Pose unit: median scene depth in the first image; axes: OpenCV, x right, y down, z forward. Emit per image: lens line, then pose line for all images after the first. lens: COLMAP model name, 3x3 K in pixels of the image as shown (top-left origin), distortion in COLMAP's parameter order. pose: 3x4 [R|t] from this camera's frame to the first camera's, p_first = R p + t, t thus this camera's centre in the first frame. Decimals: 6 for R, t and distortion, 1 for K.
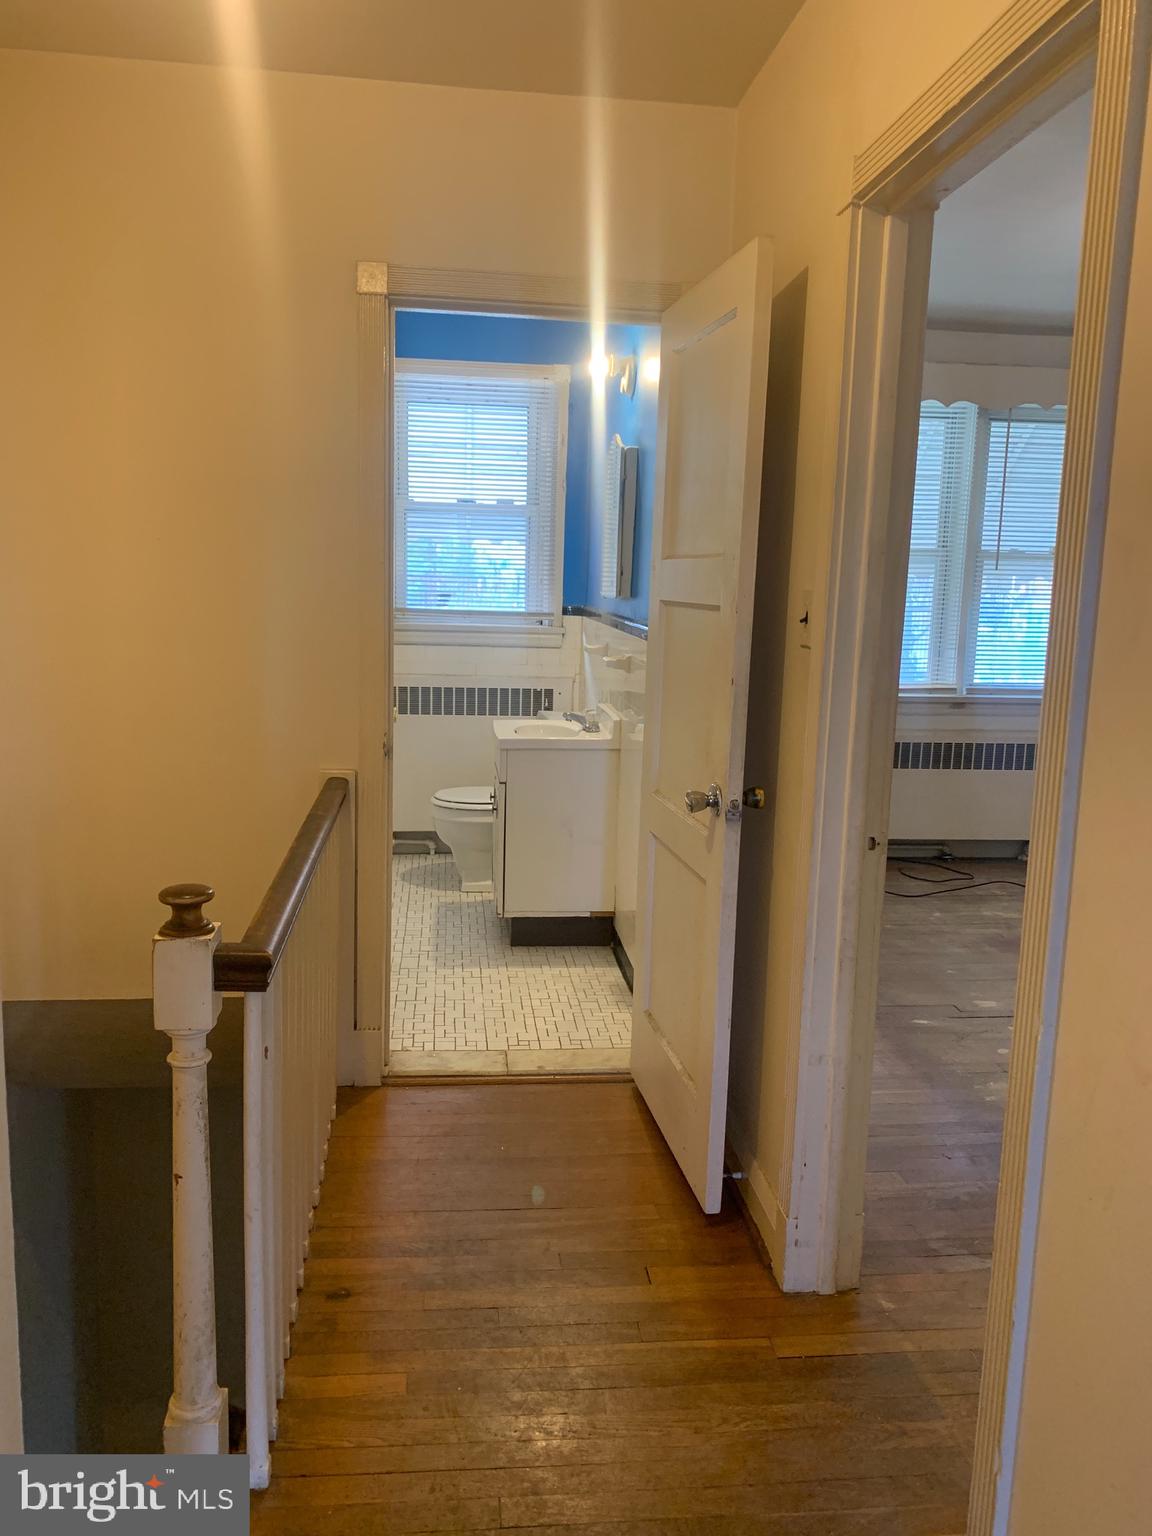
lens RADIAL K [[1171.1, 0, 572.8], [0, 1171.1, 760.6], [0, 0, 1]] dist [0.032028, -0.040663]
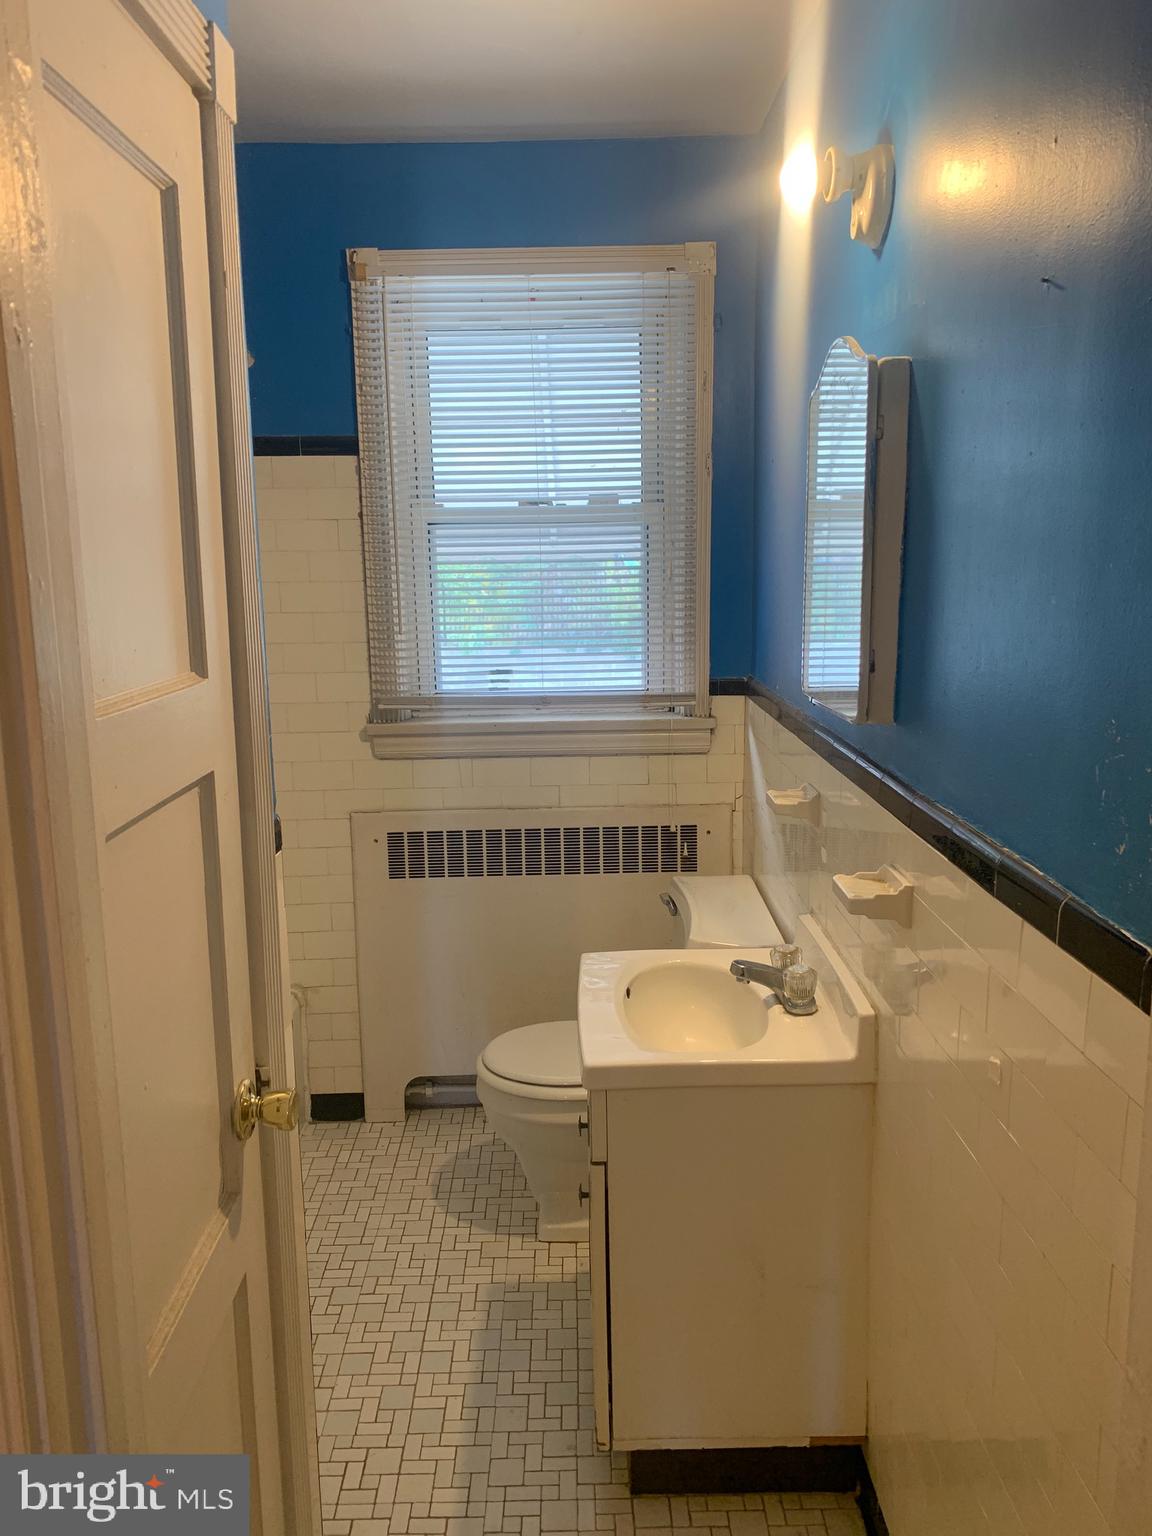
lens RADIAL K [[1171.1, 0, 564.4], [0, 1171.1, 755.0], [0, 0, 1]] dist [0.032028, -0.040663]
pose [[0.993072, -0.026854, -0.114396, -0.018738], [0.027831, 0.999588, 0.006954, -0.129037], [0.114162, -0.010090, 0.993411, 0.549828]]
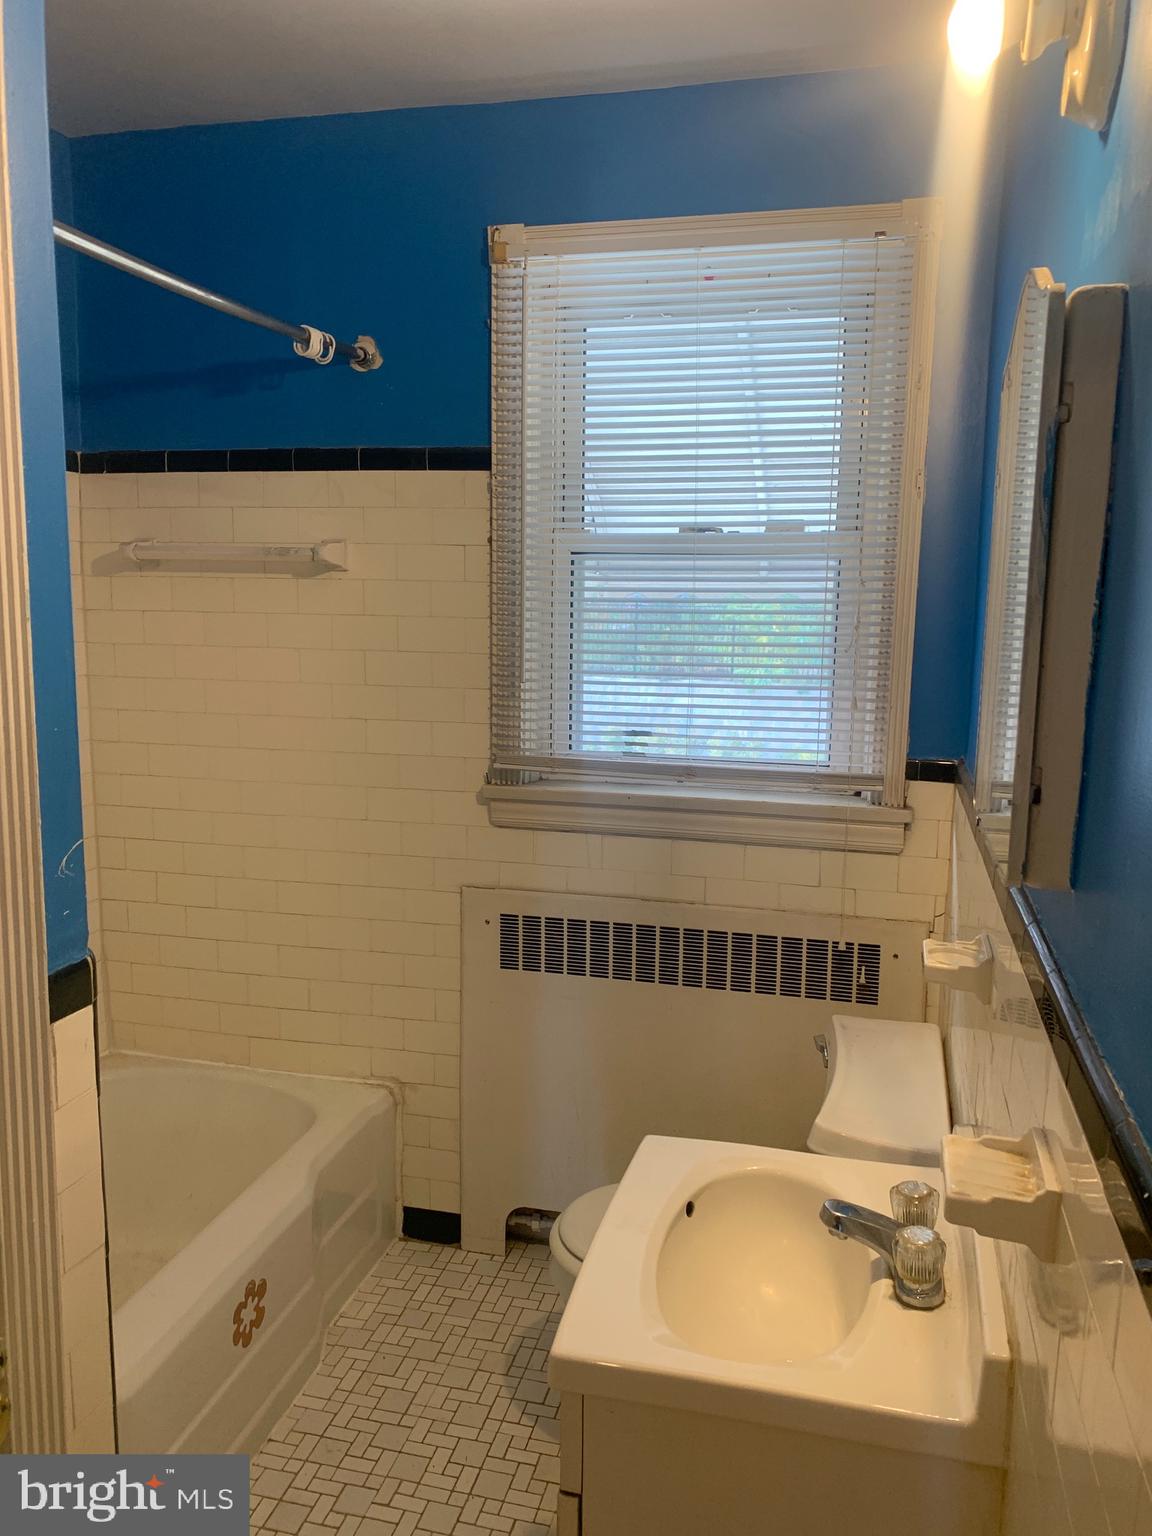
lens RADIAL K [[1171.1, 0, 564.8], [0, 1171.1, 758.8], [0, 0, 1]] dist [0.032028, -0.040663]
pose [[0.933825, 0.035669, -0.355947, 0.035163], [-0.043838, 0.998927, -0.014907, -0.152744], [0.355034, 0.029524, 0.934387, 0.695216]]
